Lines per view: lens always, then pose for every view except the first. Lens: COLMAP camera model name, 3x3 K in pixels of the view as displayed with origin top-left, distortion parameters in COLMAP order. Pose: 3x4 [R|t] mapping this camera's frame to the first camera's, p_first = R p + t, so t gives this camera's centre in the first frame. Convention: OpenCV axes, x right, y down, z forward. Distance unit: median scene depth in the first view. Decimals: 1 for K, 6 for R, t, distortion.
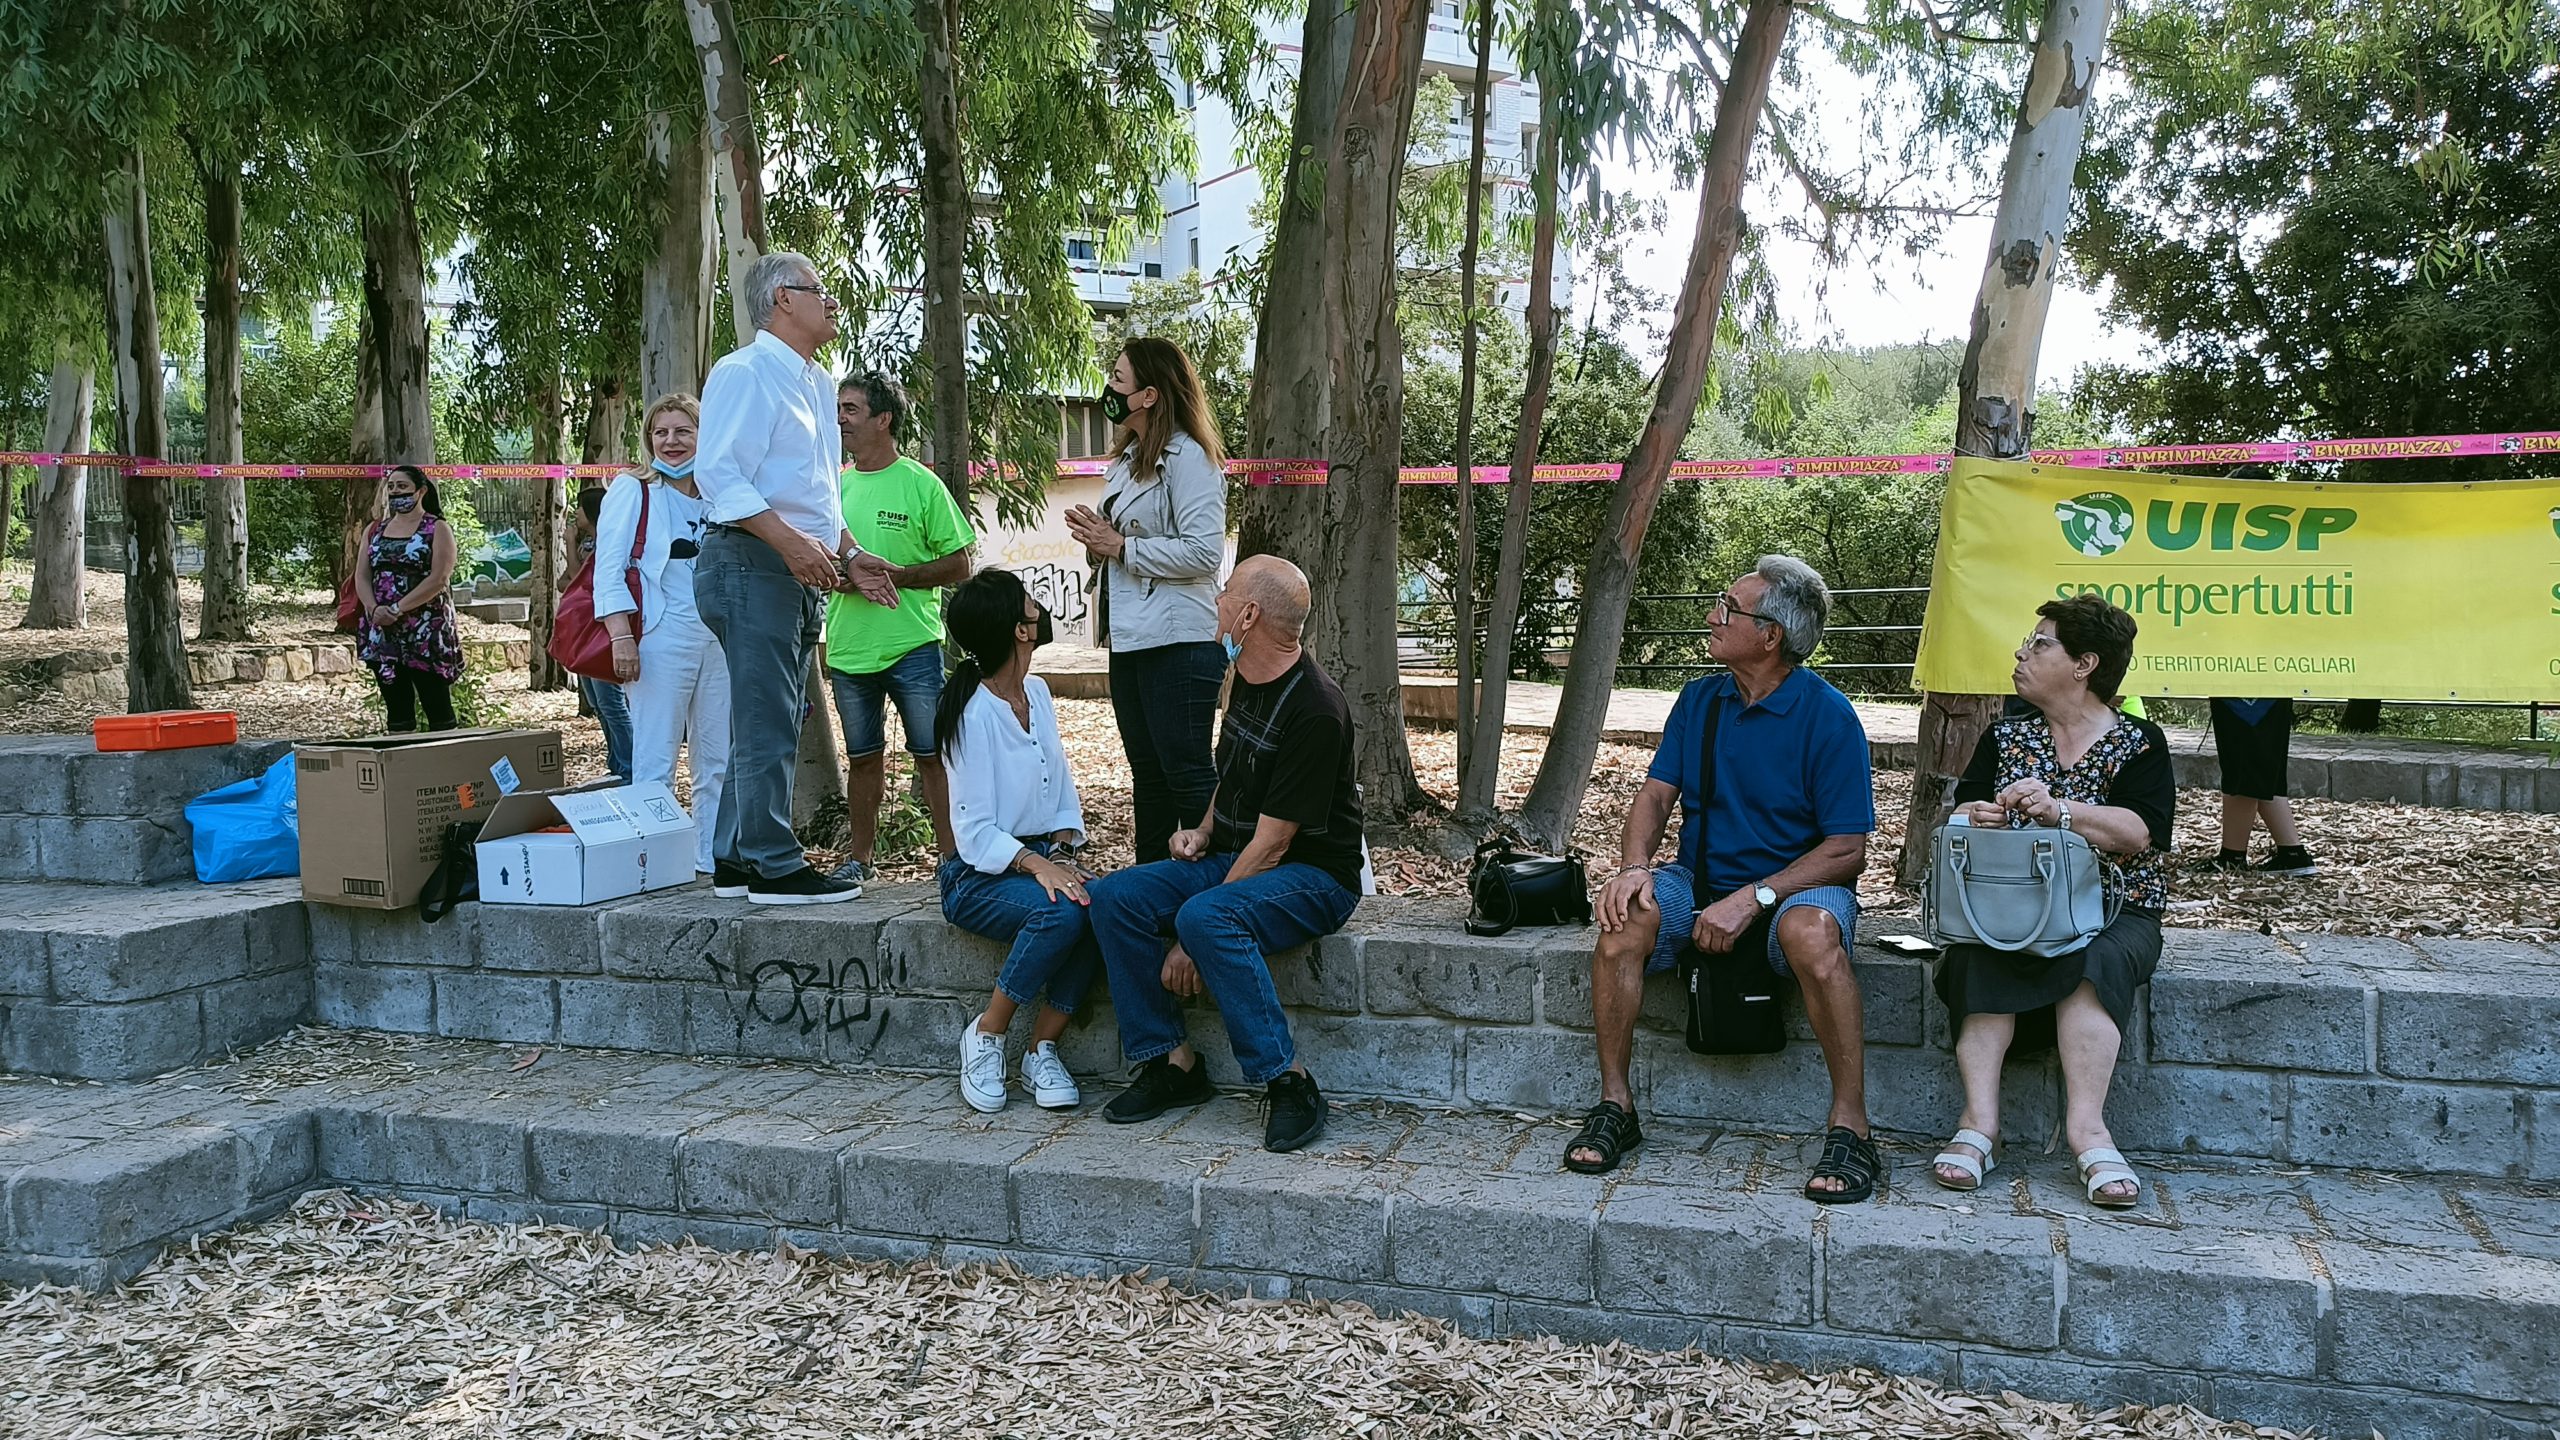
lens RADIAL K [[1917.1, 0, 1205.4], [0, 1917.1, 718.5], [0, 0, 1]] dist [0.020018, -0.009854]
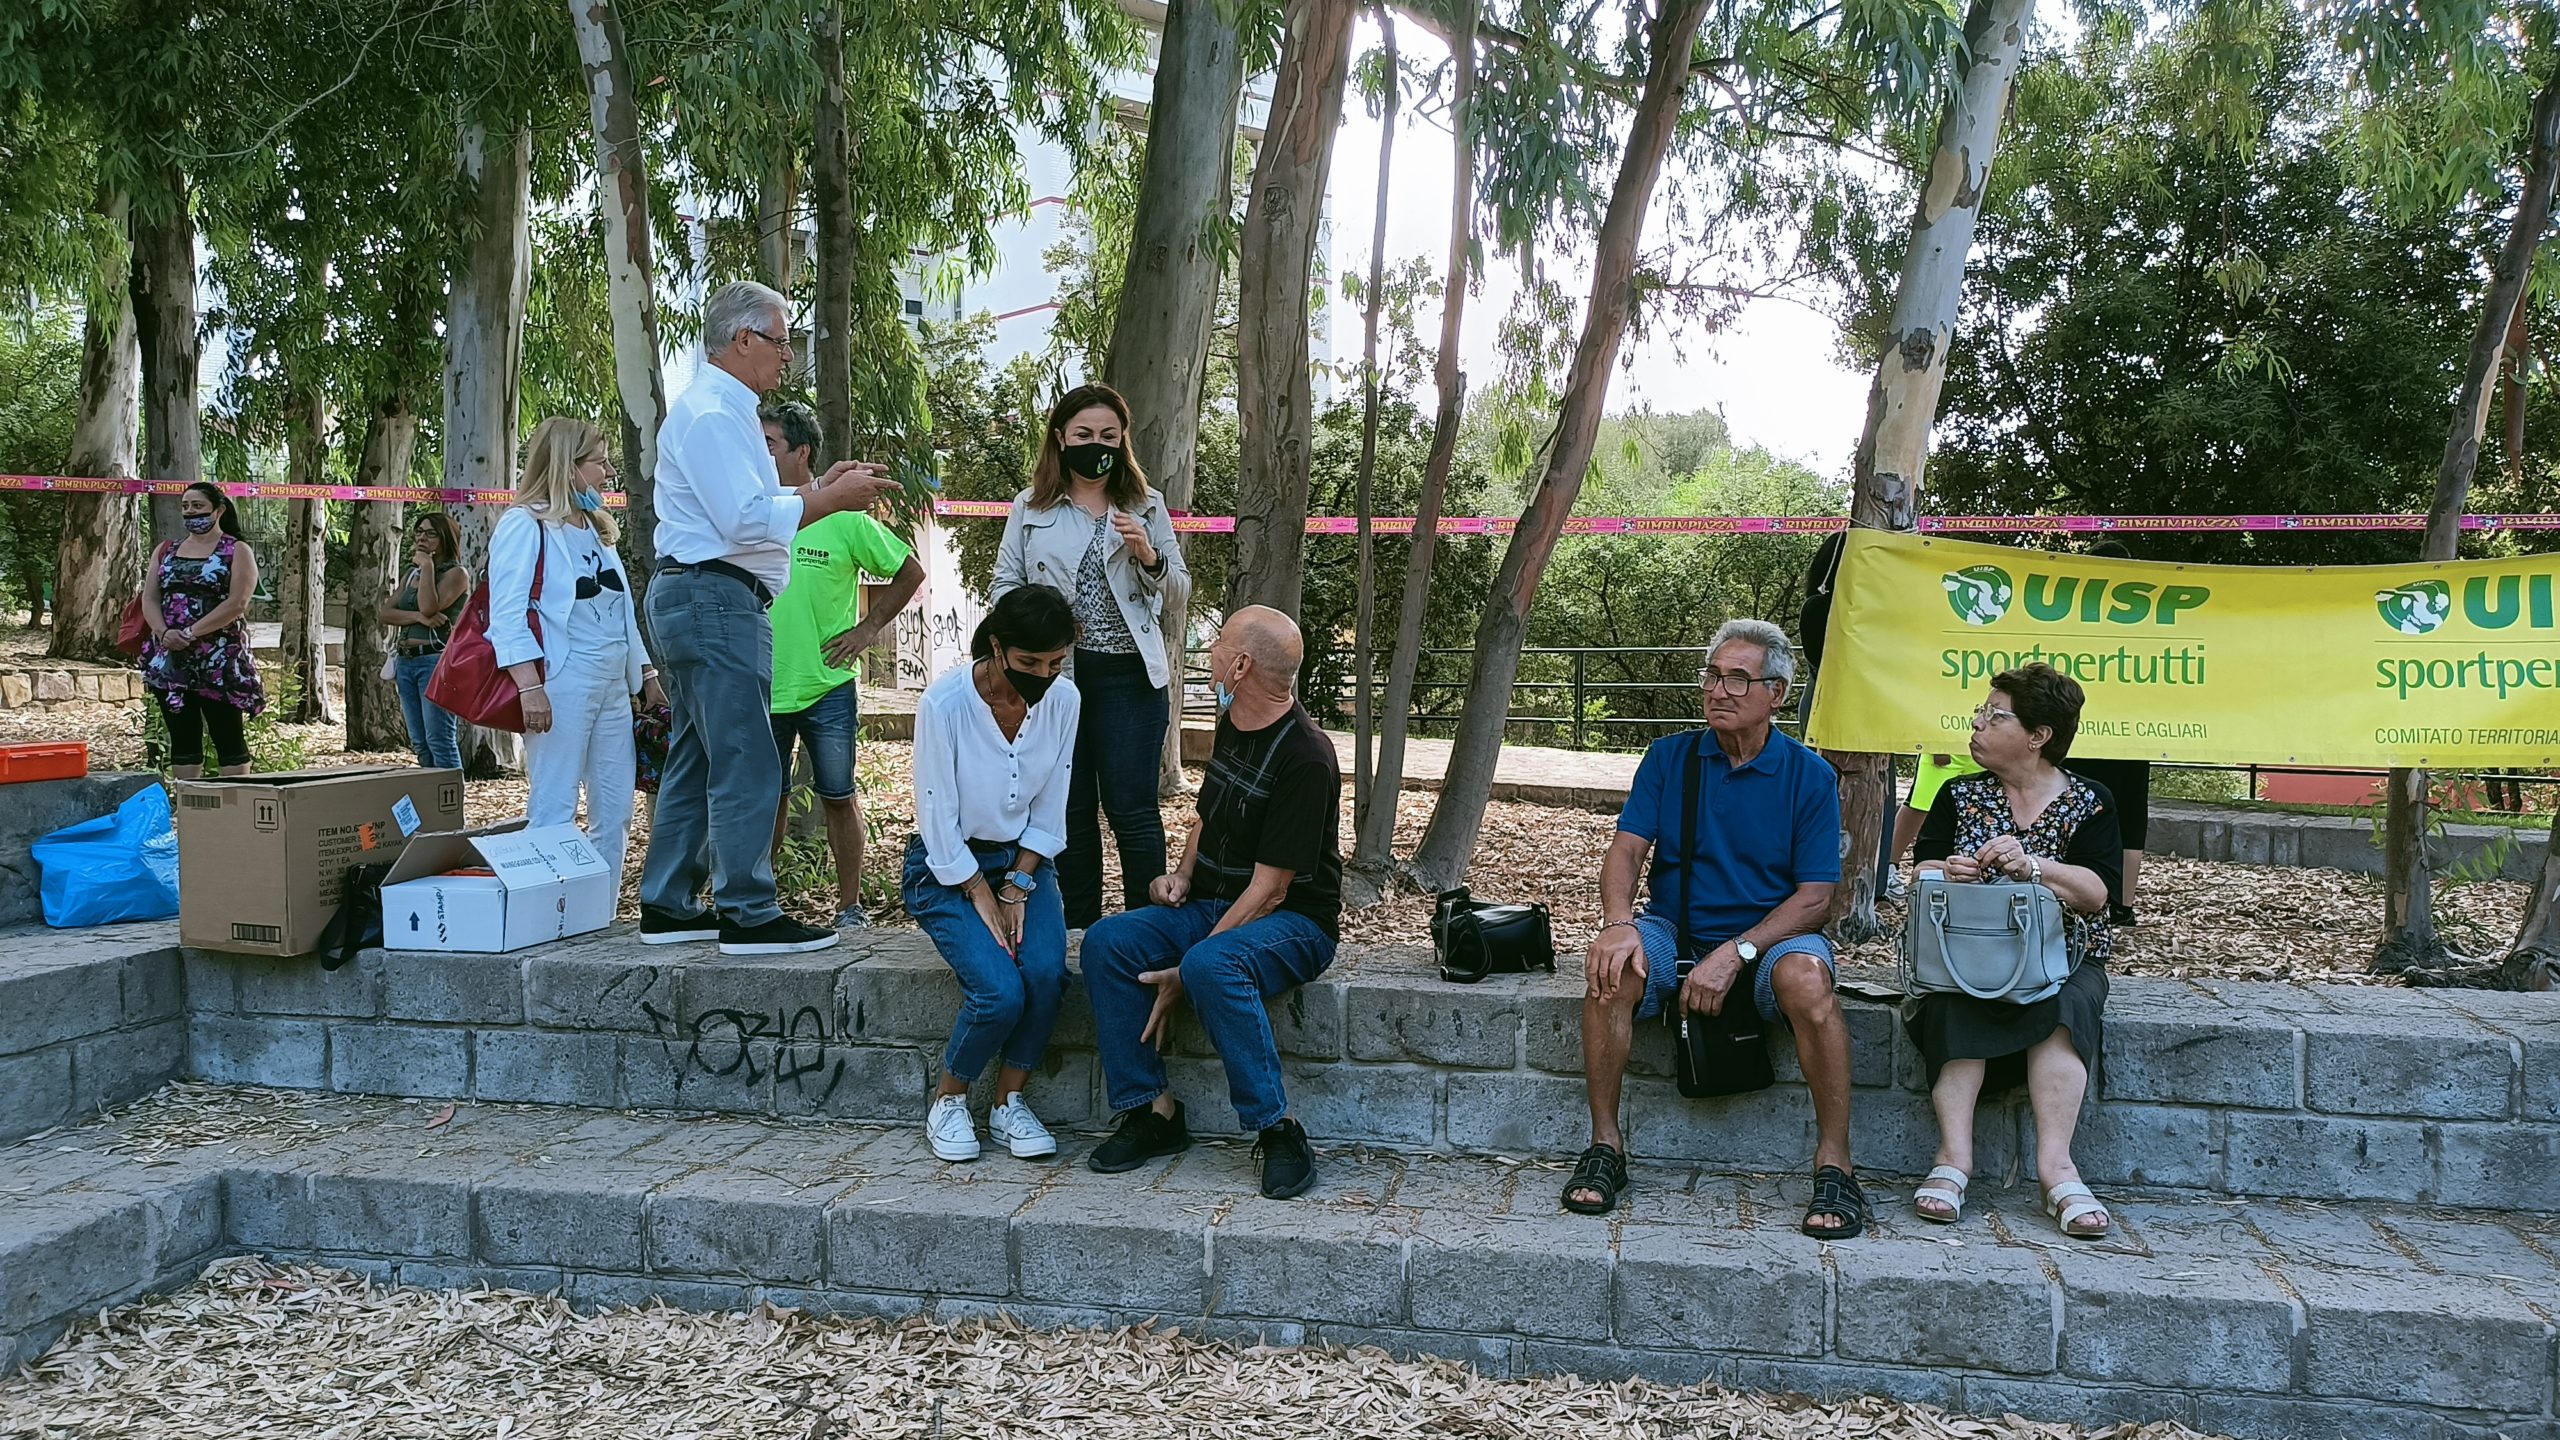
lens RADIAL K [[1921.6, 0, 1213.8], [0, 1921.6, 717.3], [0, 0, 1]] dist [0.018953, -0.008619]
pose [[0.990422, 0.017253, 0.136990, -0.131276], [-0.014014, 0.999600, -0.024576, -0.001117], [-0.137360, 0.022421, 0.990267, 0.000118]]
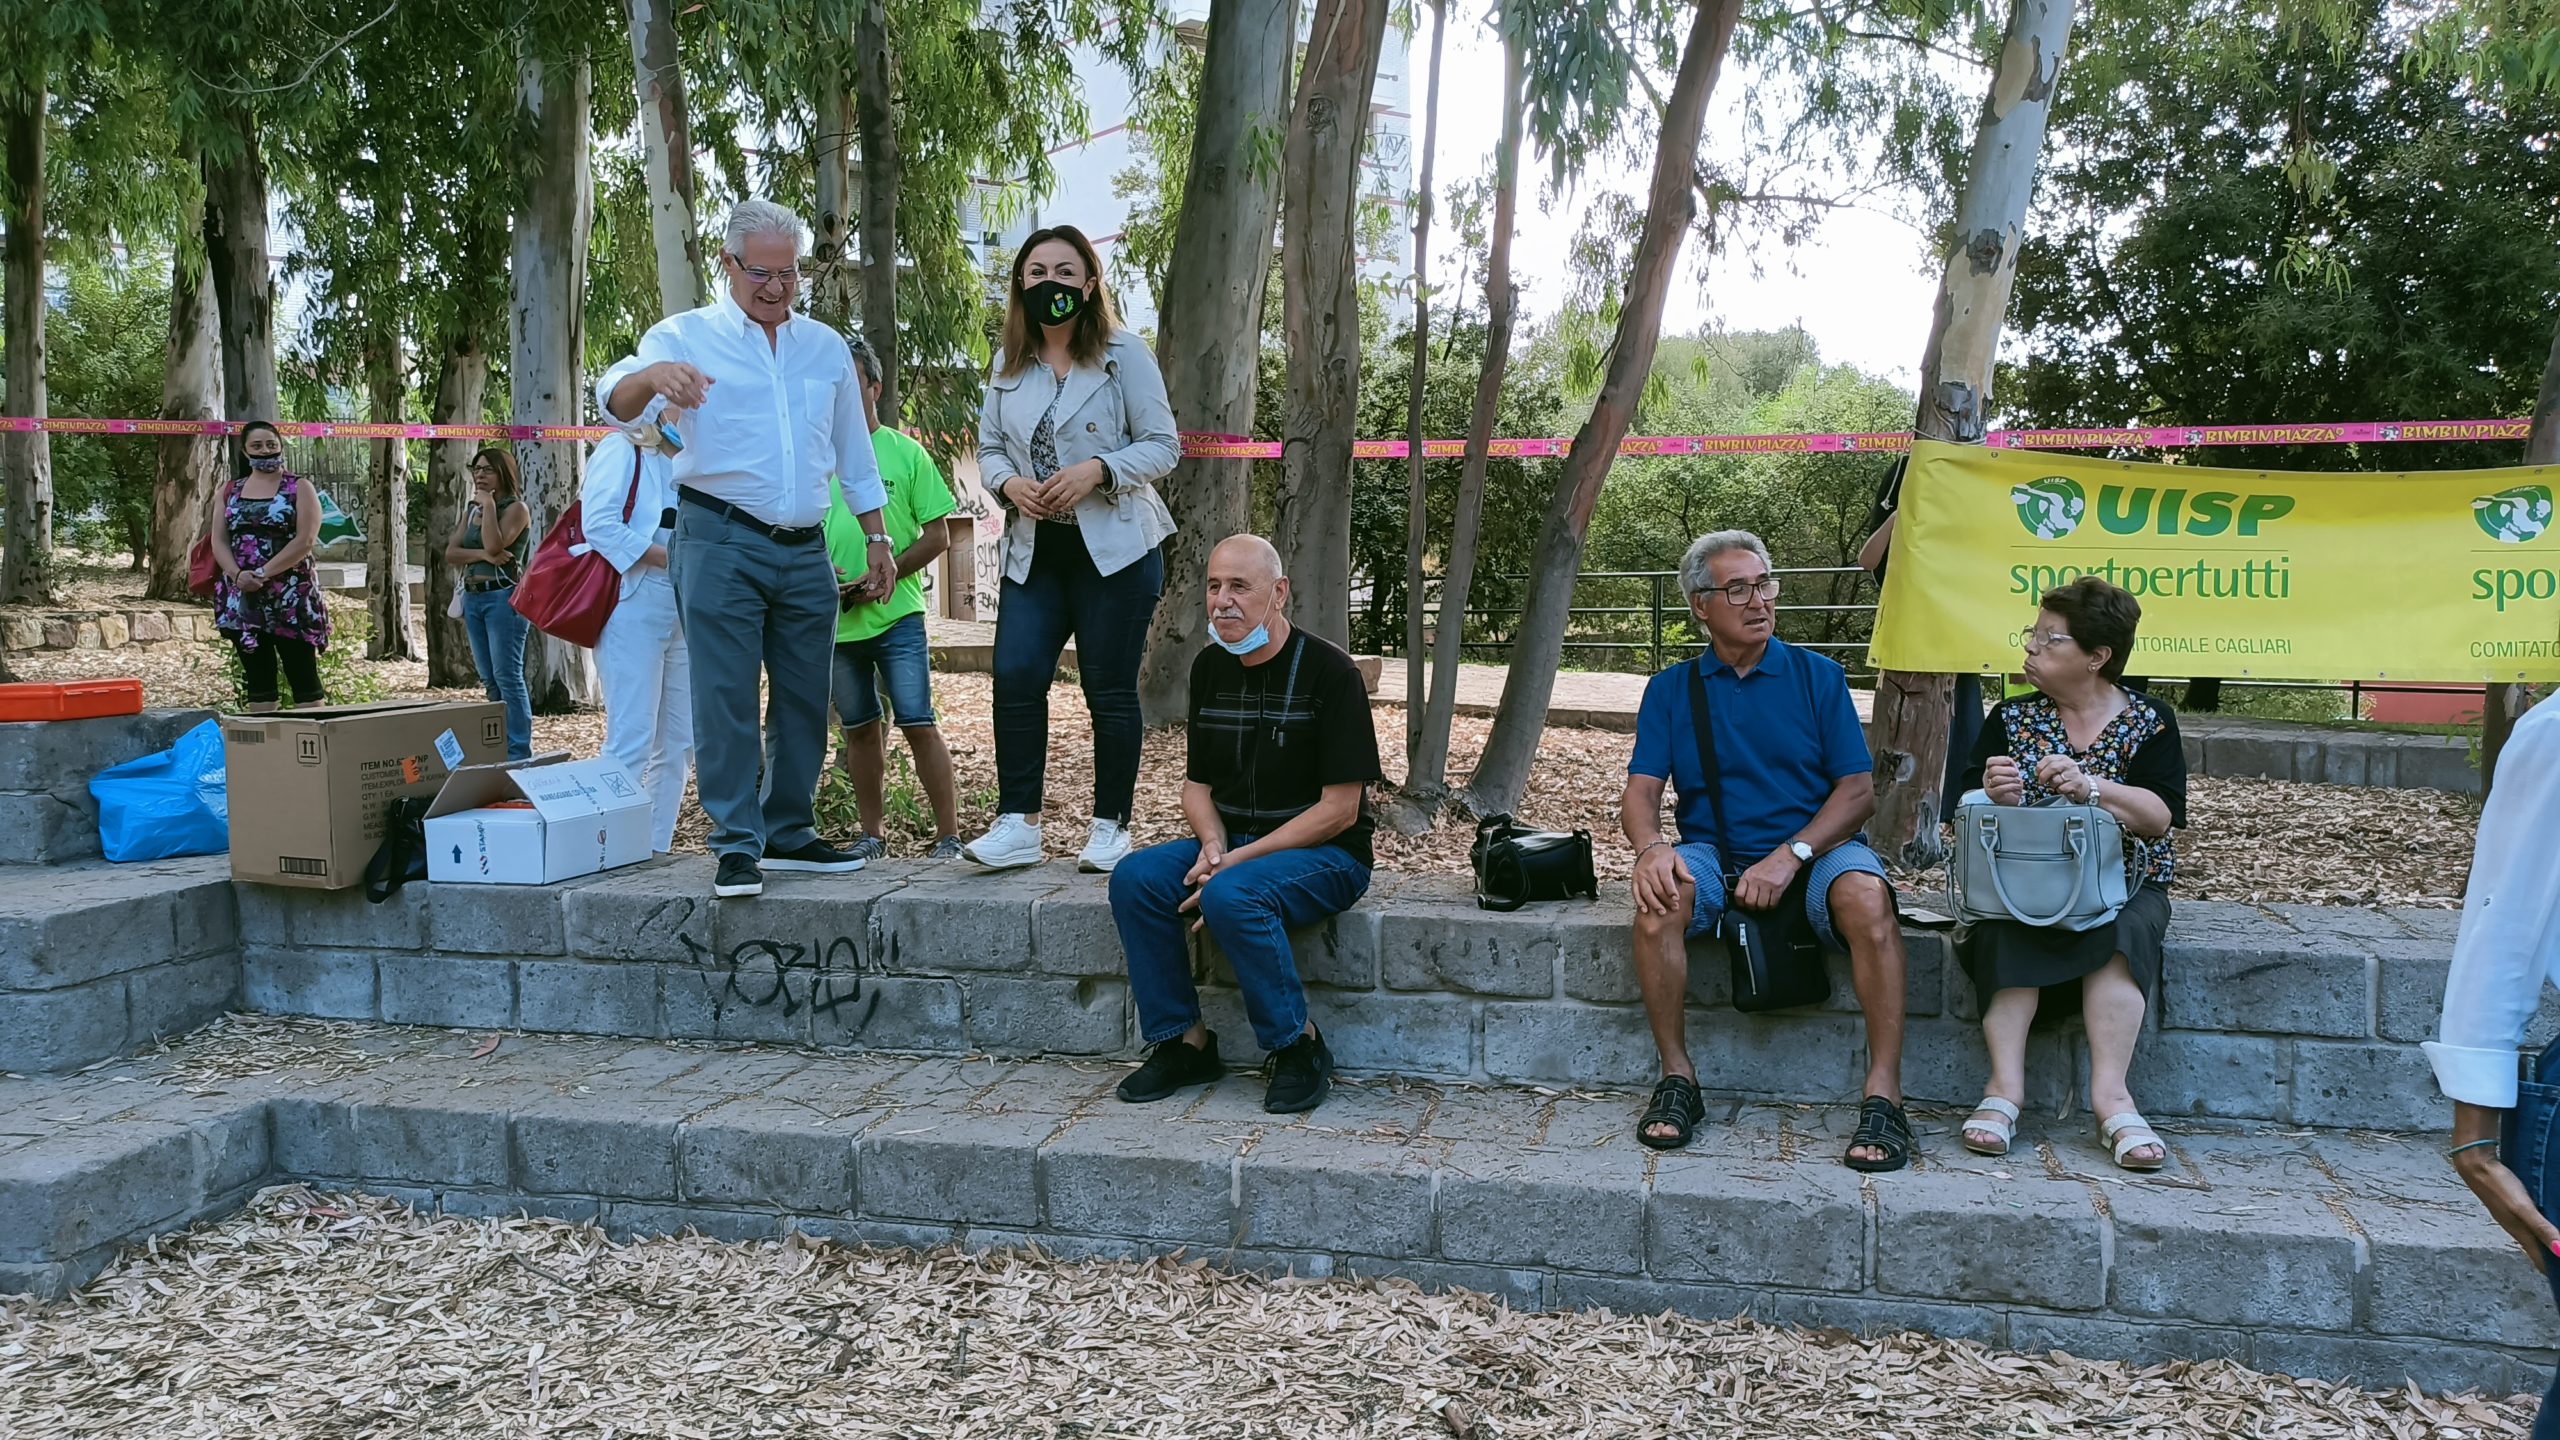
lens RADIAL K [[1921.6, 0, 1213.8], [0, 1921.6, 717.3], [0, 0, 1]] dist [0.018953, -0.008619]
pose [[0.995630, 0.003685, 0.093309, -0.099536], [-0.004827, 0.999916, 0.012012, 0.000942], [-0.093256, -0.012410, 0.995565, 0.016218]]
